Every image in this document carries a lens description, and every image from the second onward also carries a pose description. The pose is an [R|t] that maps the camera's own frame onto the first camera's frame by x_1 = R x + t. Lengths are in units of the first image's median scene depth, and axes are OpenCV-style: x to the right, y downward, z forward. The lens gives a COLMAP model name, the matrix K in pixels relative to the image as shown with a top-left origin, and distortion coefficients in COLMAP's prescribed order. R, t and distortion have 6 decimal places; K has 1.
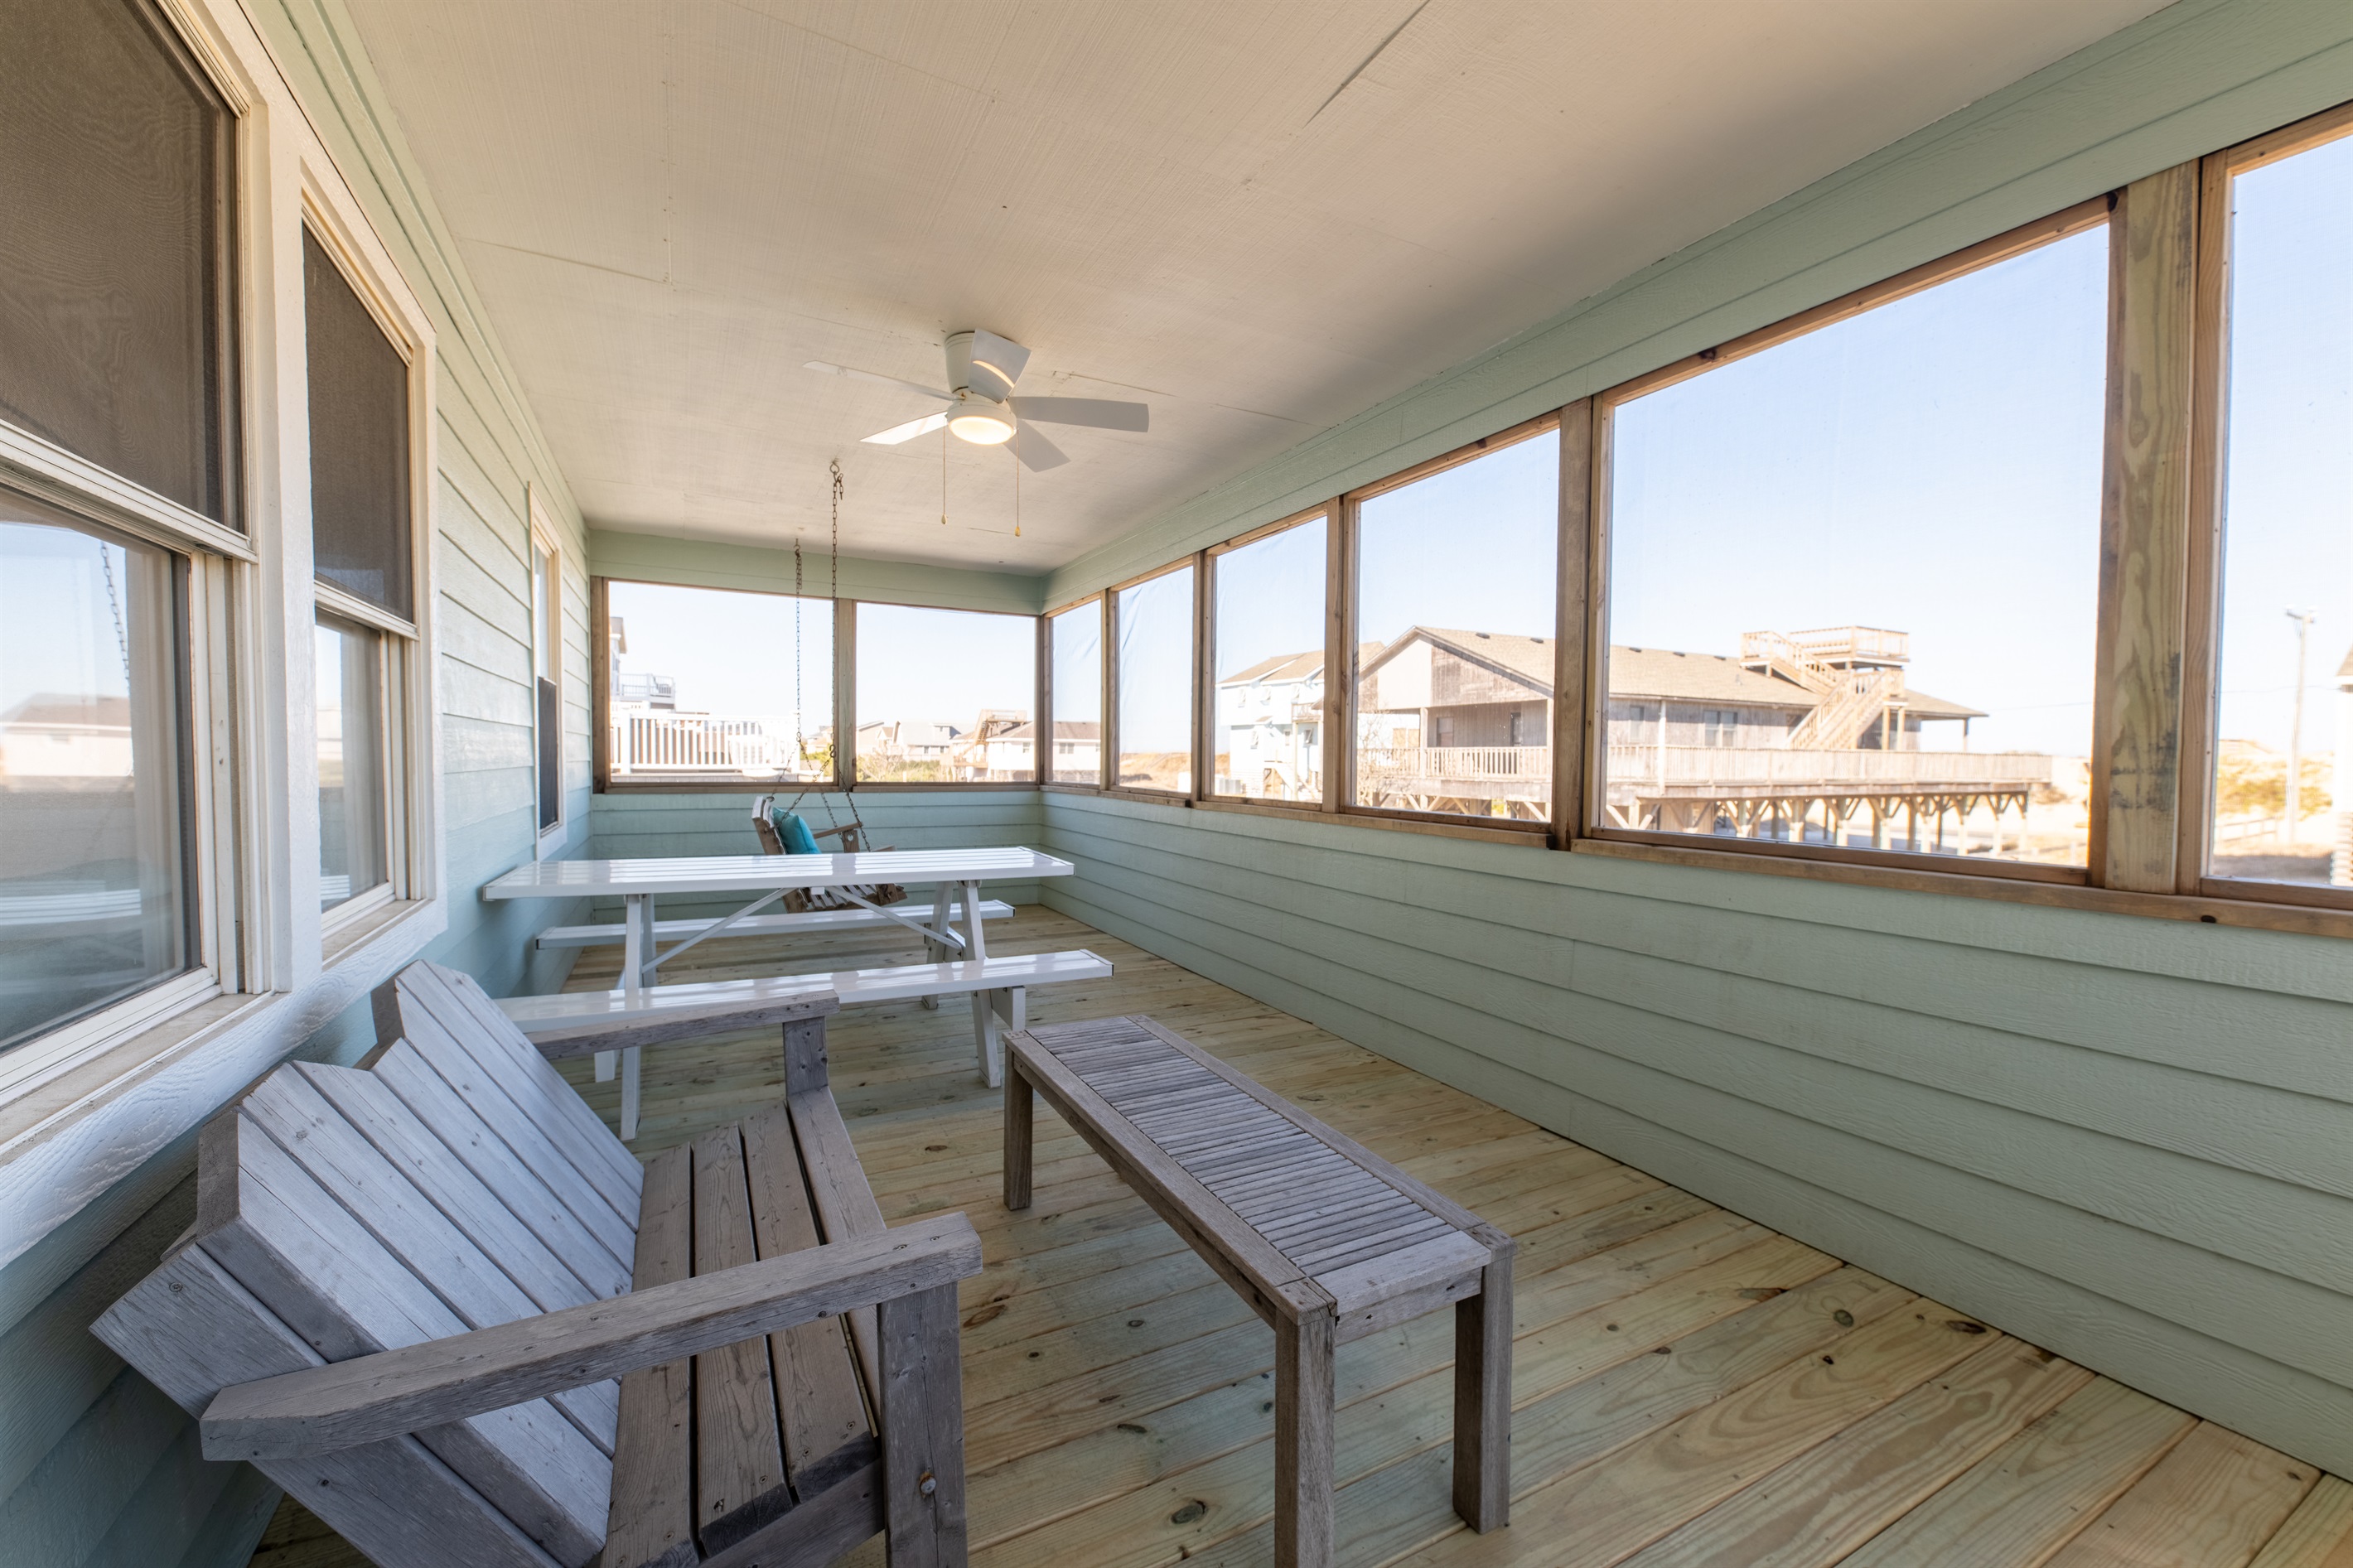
lens RADIAL K [[924.3, 0, 1176.5], [0, 924.3, 784.0], [0, 0, 1]] dist [0.000886, -0.000082]
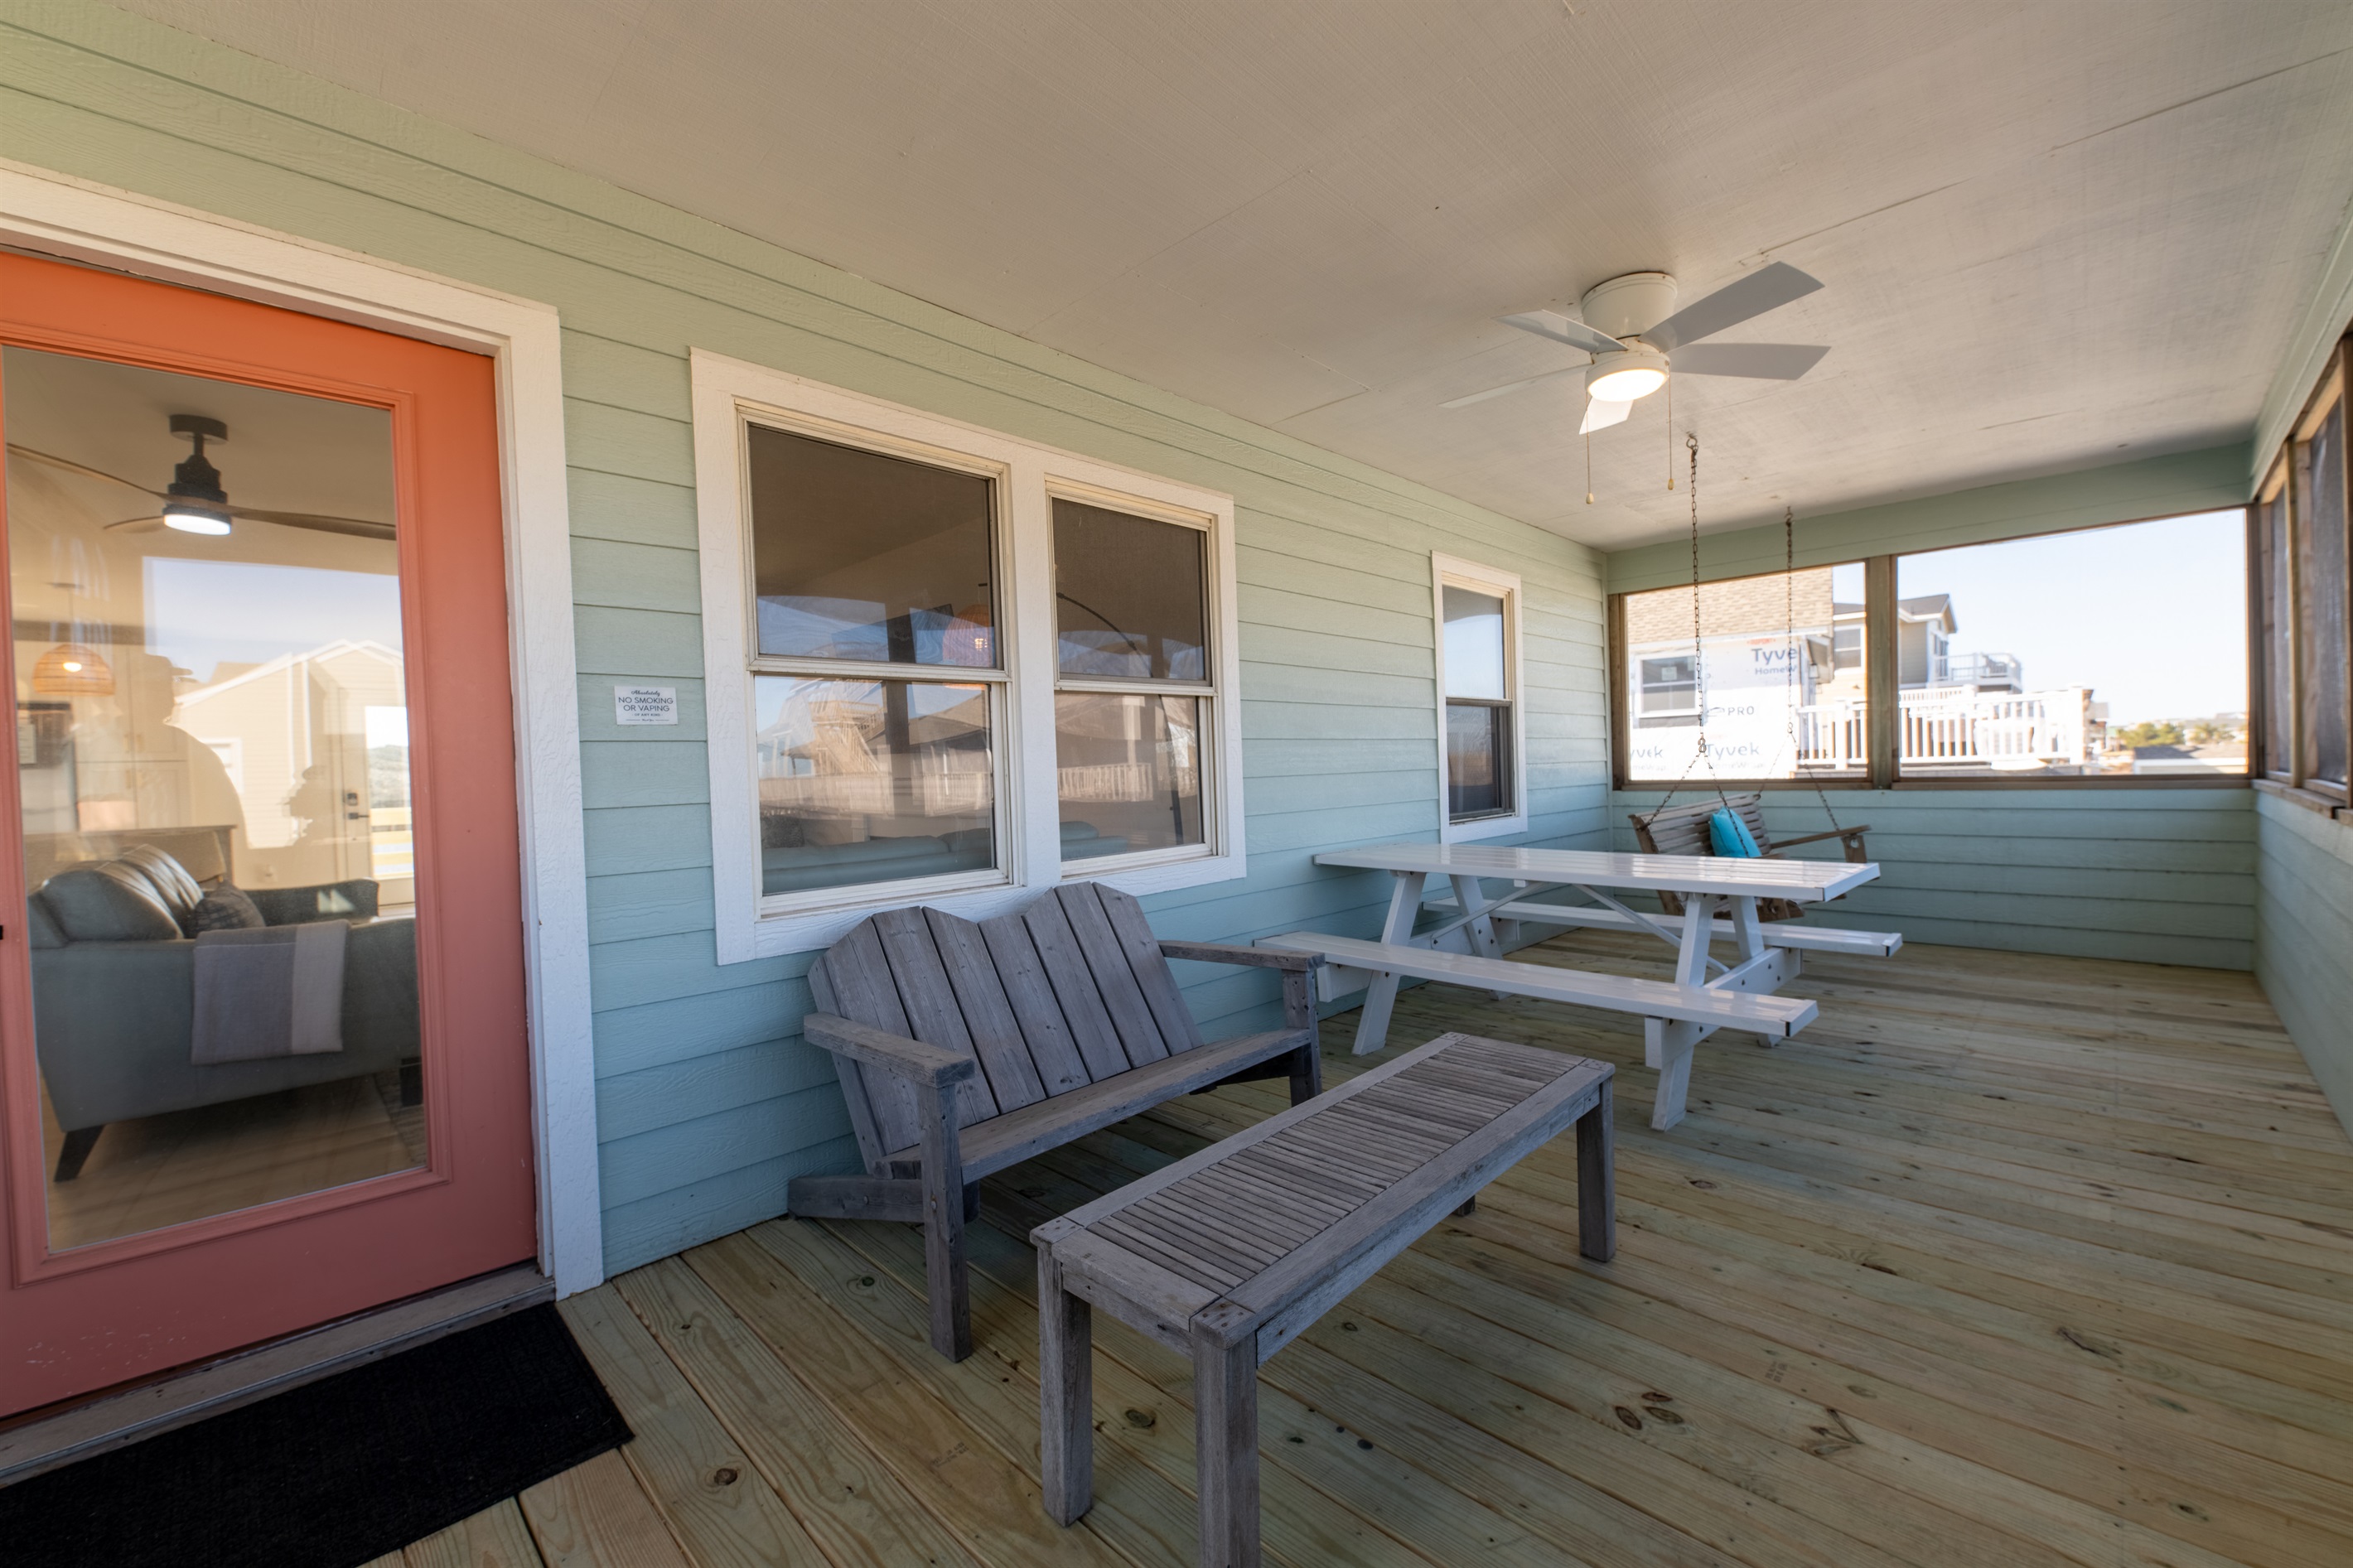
lens RADIAL K [[924.3, 0, 1176.5], [0, 924.3, 784.0], [0, 0, 1]] dist [0.000886, -0.000082]
pose [[0.306472, -0.006246, -0.951859, 0.473498], [0.009577, 0.999948, -0.003478, 0.002270], [0.951831, -0.008050, 0.306516, 0.294887]]
